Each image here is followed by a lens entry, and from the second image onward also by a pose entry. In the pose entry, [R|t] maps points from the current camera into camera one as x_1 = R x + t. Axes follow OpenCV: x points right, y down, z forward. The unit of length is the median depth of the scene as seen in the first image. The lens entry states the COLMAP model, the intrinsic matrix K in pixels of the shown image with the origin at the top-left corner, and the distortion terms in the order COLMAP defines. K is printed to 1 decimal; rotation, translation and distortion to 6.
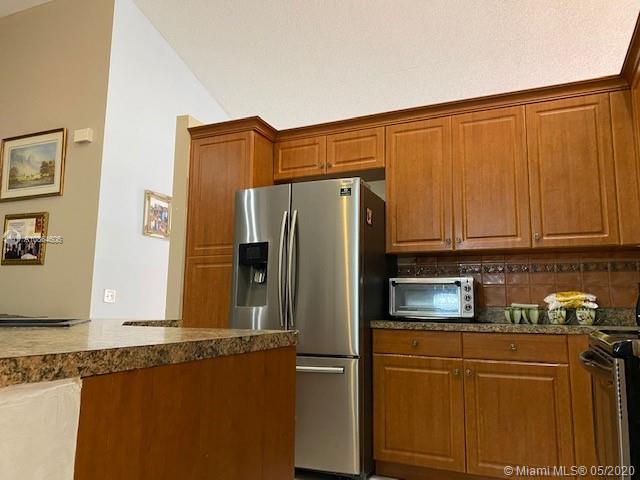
lens RADIAL K [[491.9, 0, 320.0], [0, 491.9, 240.0], [0, 0, 1]] dist [0.073643, -0.119834]
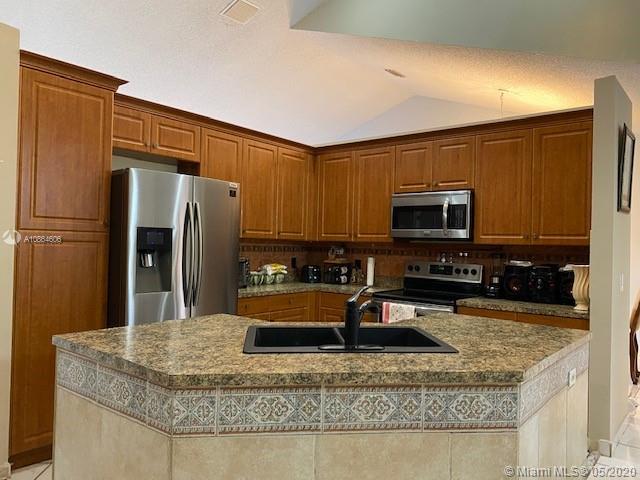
lens RADIAL K [[491.9, 0, 320.0], [0, 491.9, 240.0], [0, 0, 1]] dist [0.073643, -0.119834]
pose [[0.255325, -0.000529, 0.966855, -0.920573], [-0.172671, 0.983898, 0.046137, -0.068366], [-0.951311, -0.178728, 0.251123, 0.386919]]
